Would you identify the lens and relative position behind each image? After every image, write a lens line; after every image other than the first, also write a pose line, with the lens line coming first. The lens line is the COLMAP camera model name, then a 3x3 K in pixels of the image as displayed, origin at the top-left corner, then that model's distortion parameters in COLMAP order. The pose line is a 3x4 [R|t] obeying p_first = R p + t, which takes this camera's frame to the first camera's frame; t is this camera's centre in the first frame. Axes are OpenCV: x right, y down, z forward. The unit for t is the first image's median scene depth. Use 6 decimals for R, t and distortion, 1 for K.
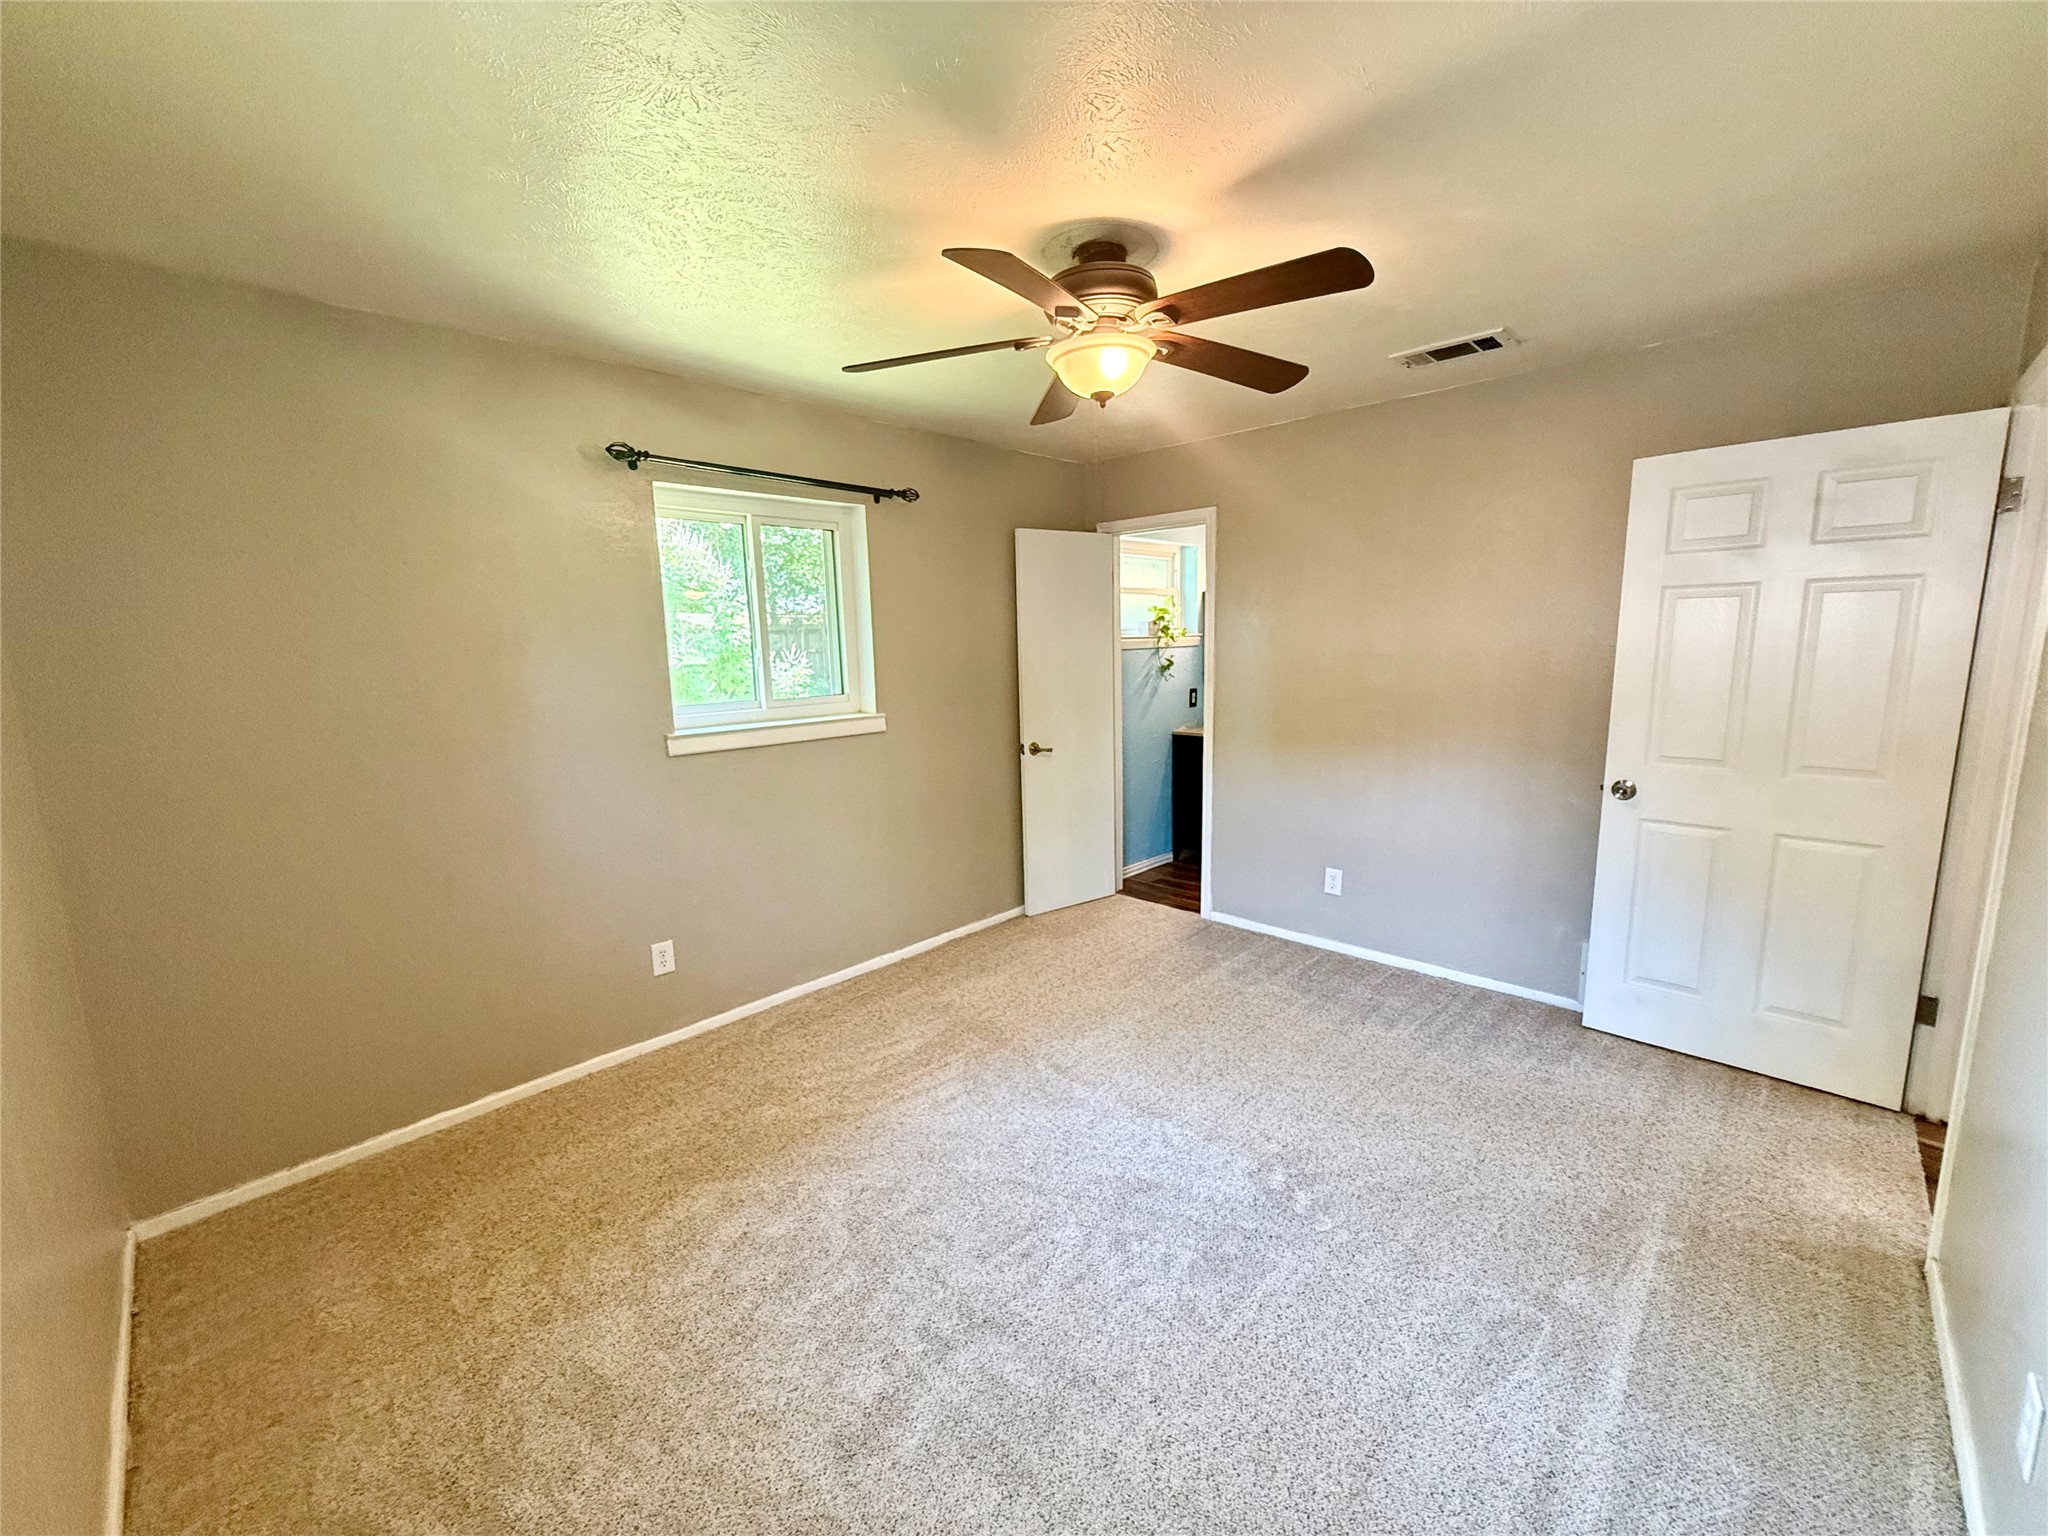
lens RADIAL K [[821.6, 0, 1019.1], [0, 821.6, 774.7], [0, 0, 1]] dist [0.003167, 0.000203]
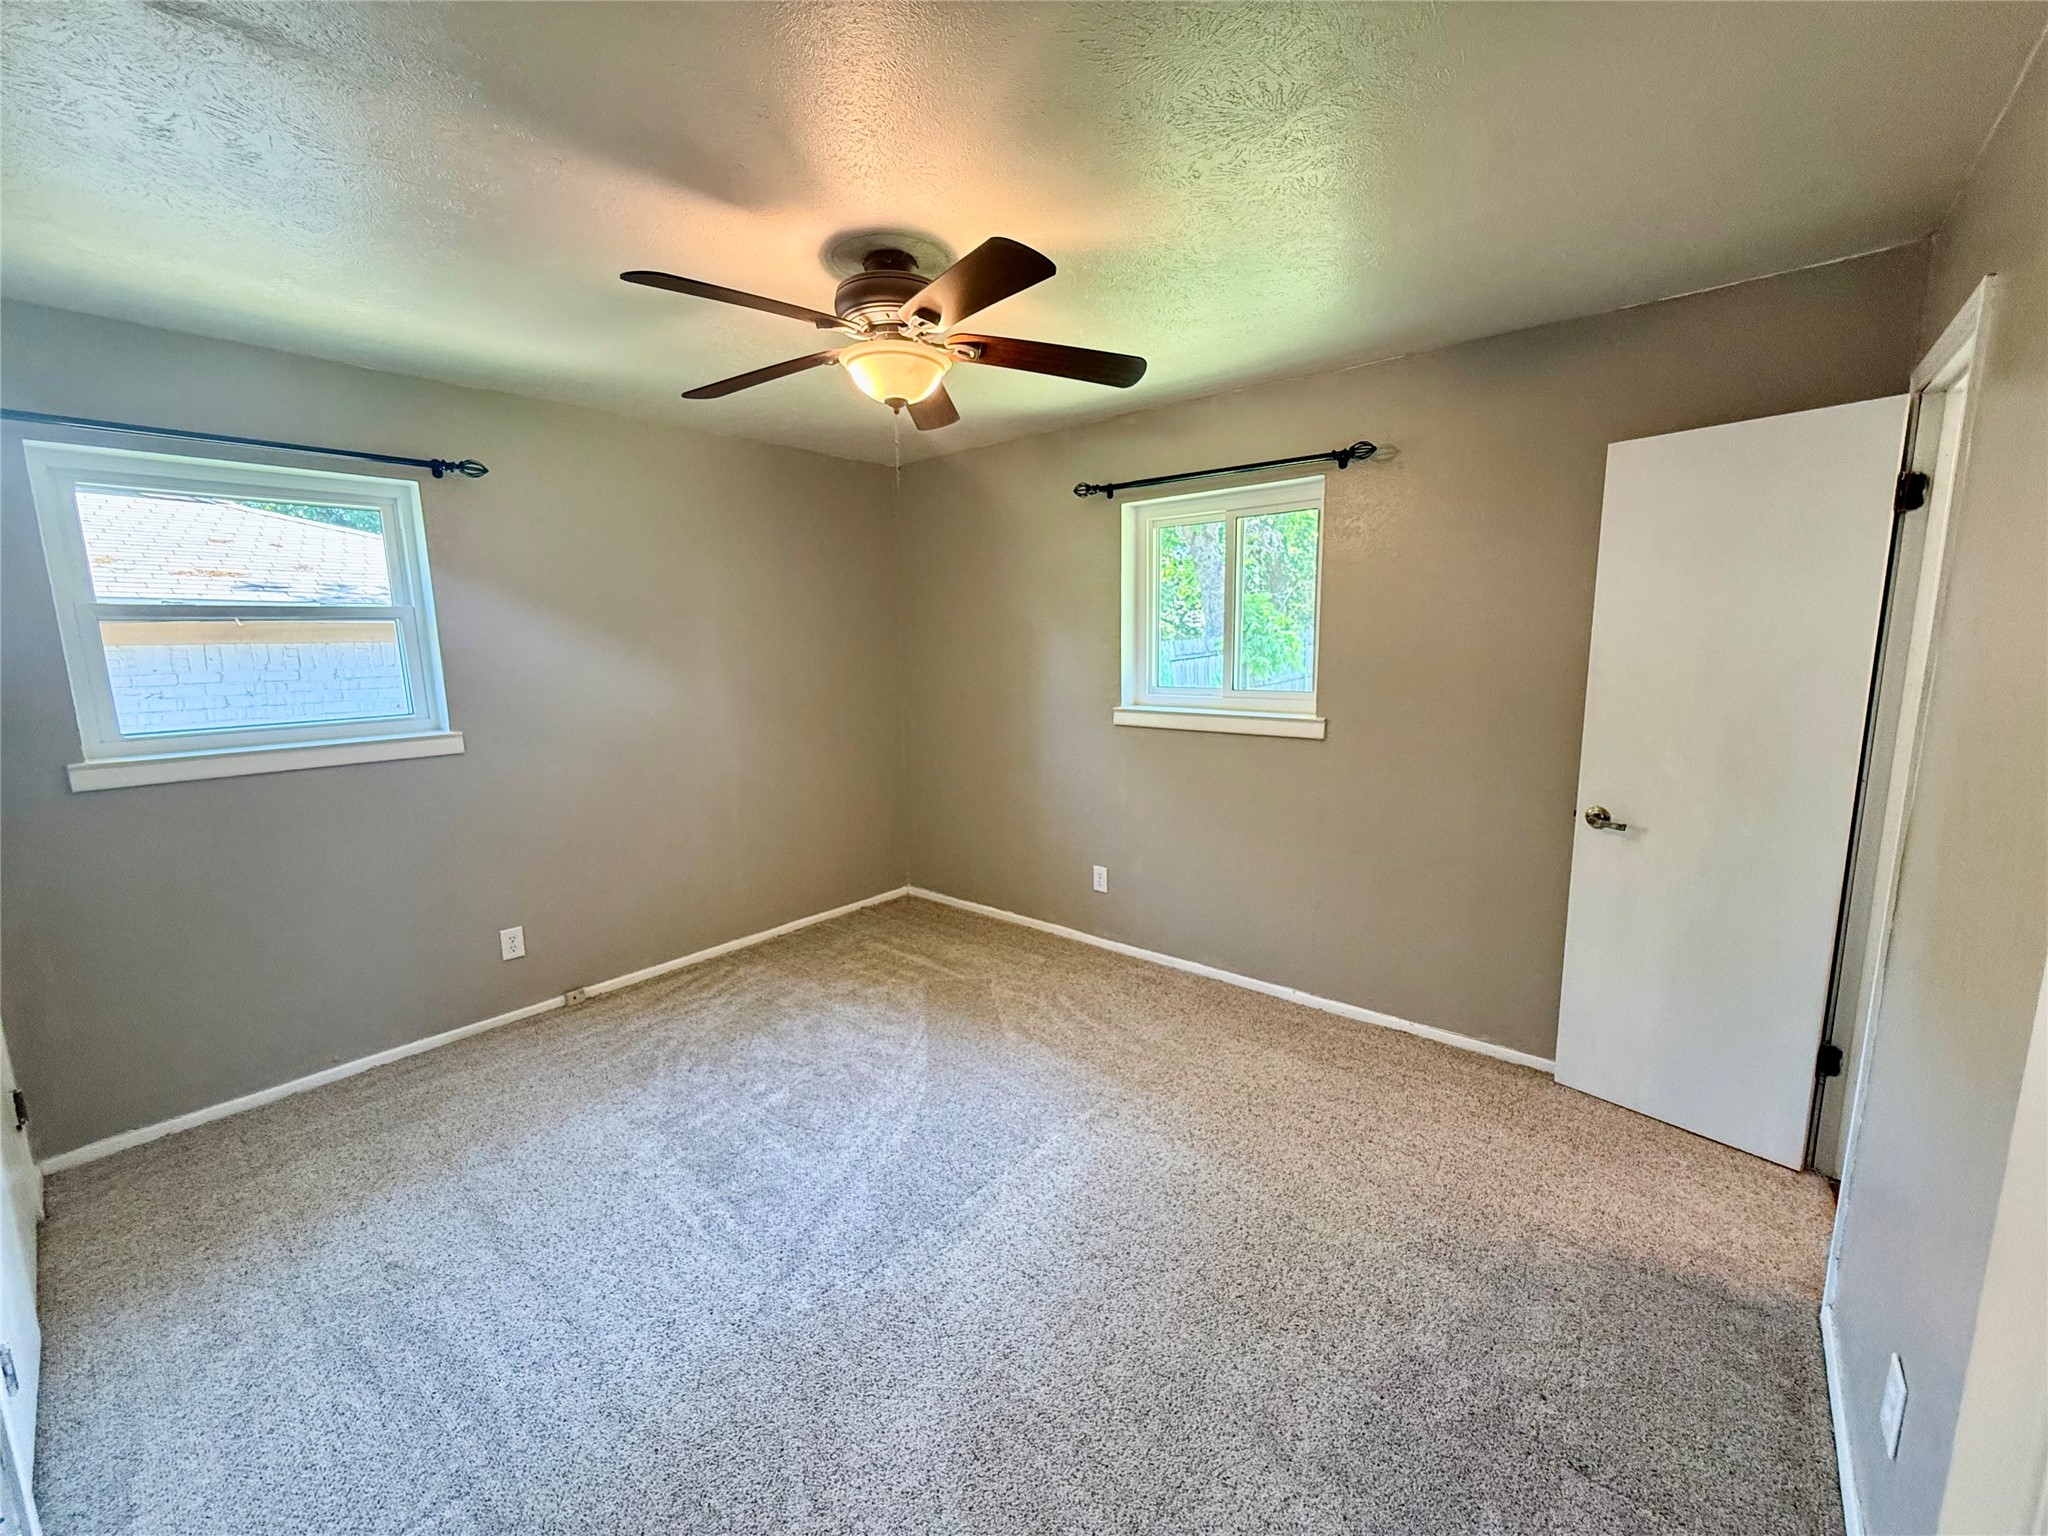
lens RADIAL K [[821.6, 0, 1031.5], [0, 821.6, 769.4], [0, 0, 1]] dist [0.003167, 0.000203]
pose [[0.067106, 0.183585, -0.980711, 0.735037], [-0.149655, 0.973659, 0.172024, -0.138203], [0.986458, 0.135225, 0.092813, 0.700095]]
